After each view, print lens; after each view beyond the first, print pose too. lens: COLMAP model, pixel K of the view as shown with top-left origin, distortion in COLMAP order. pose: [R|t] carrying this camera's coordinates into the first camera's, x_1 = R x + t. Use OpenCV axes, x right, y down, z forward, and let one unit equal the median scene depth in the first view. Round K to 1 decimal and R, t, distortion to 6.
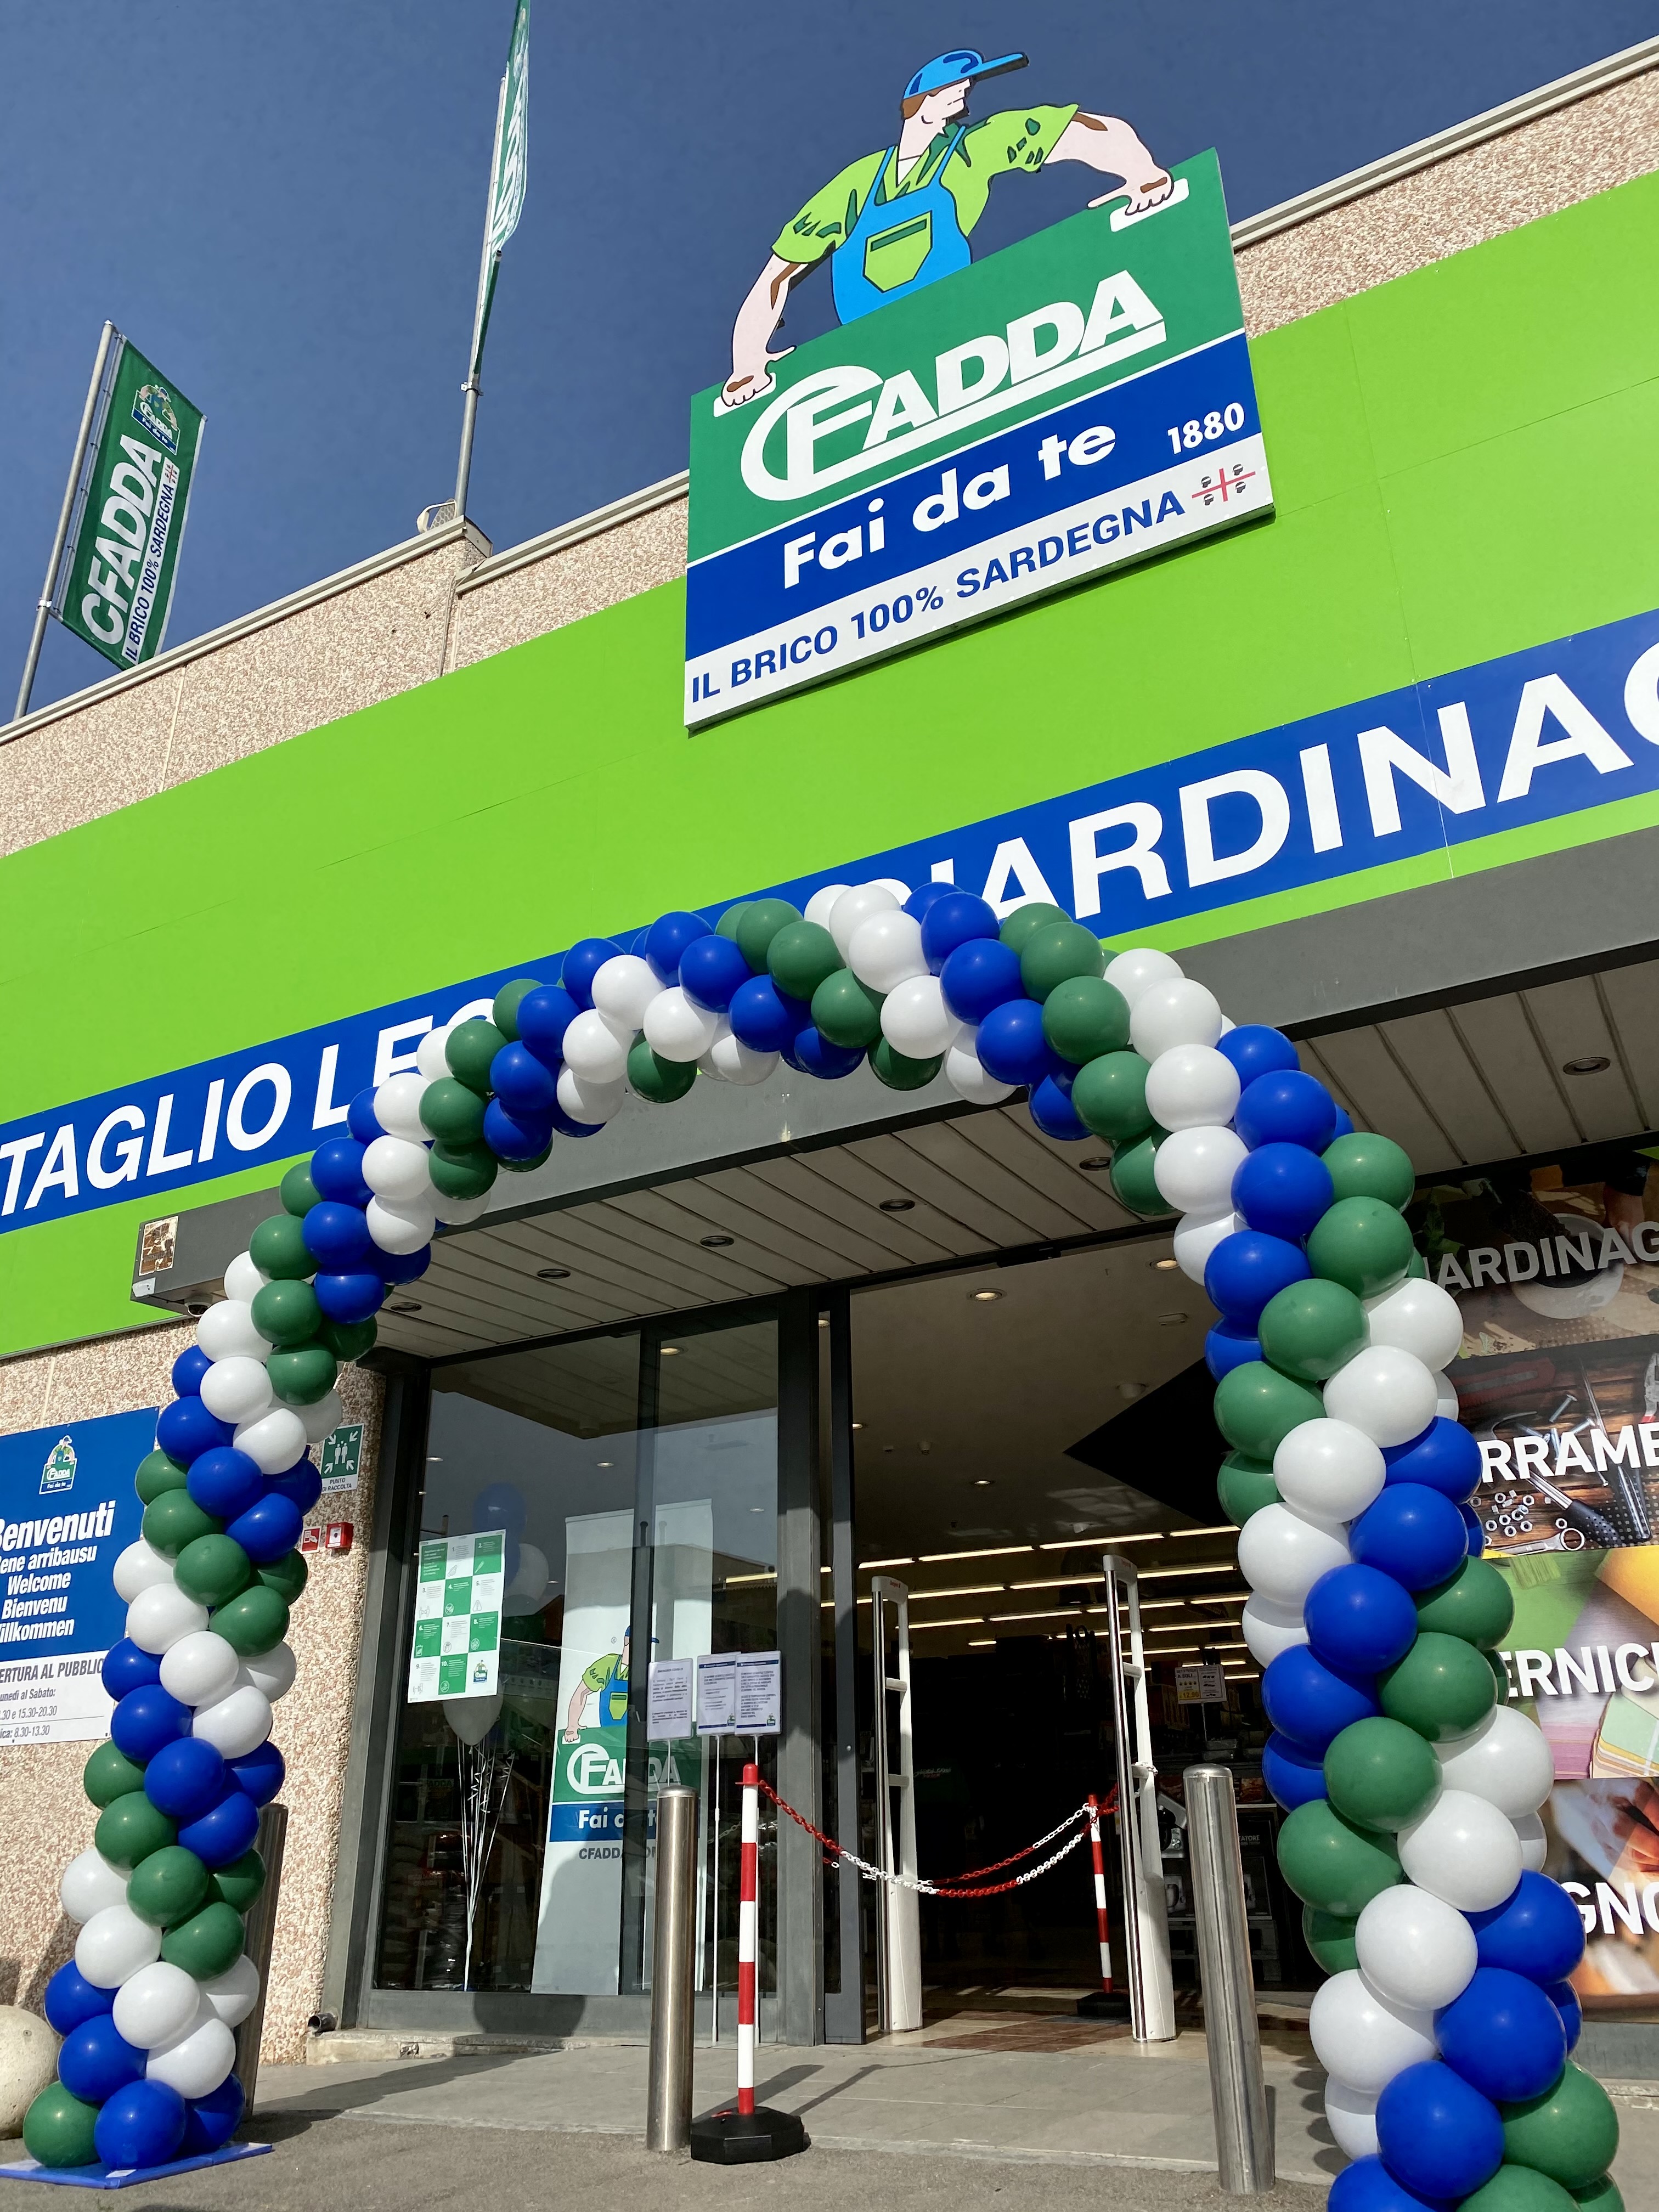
lens RADIAL K [[1670.7, 0, 829.5], [0, 1670.7, 1106.0], [0, 0, 1]] dist [0.059839, -0.112283]
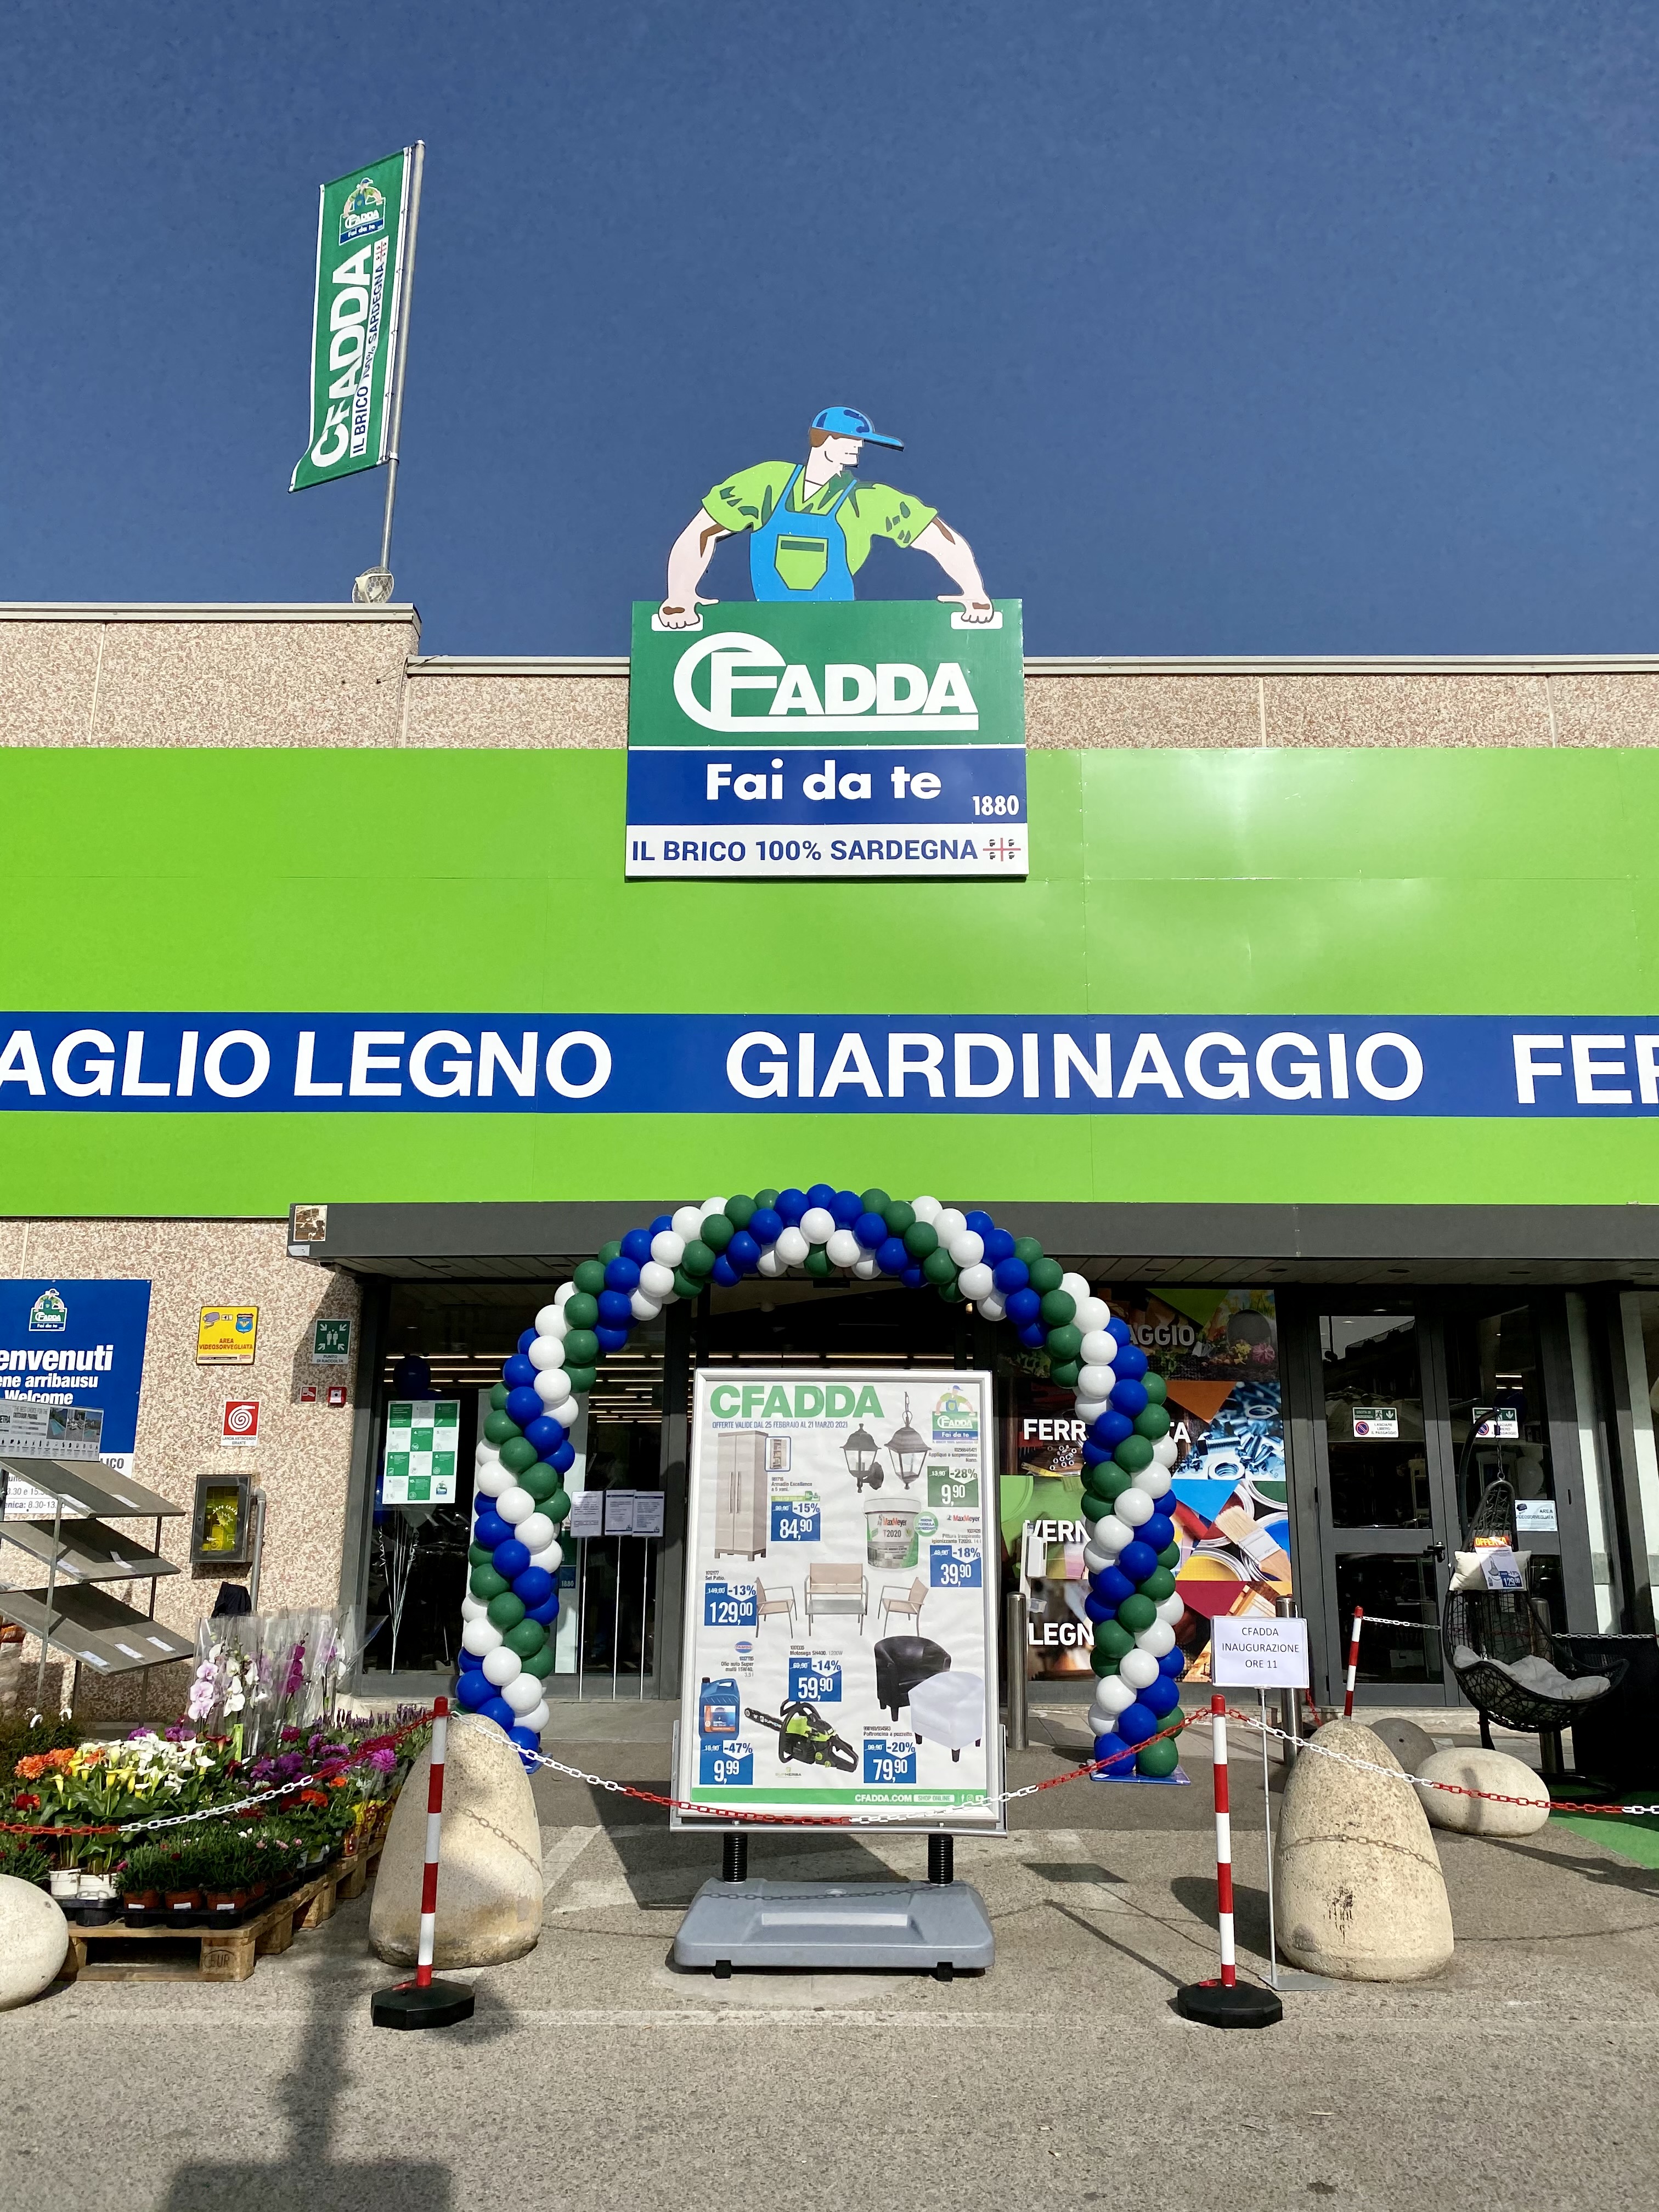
lens RADIAL K [[1683.6, 0, 829.5], [0, 1683.6, 1106.0], [0, 0, 1]] dist [0.120901, -0.340821]
pose [[0.882704, 0.128841, 0.451922, -0.603380], [-0.209215, 0.968861, 0.132426, -0.278242], [-0.420788, -0.211442, 0.882174, -0.453731]]
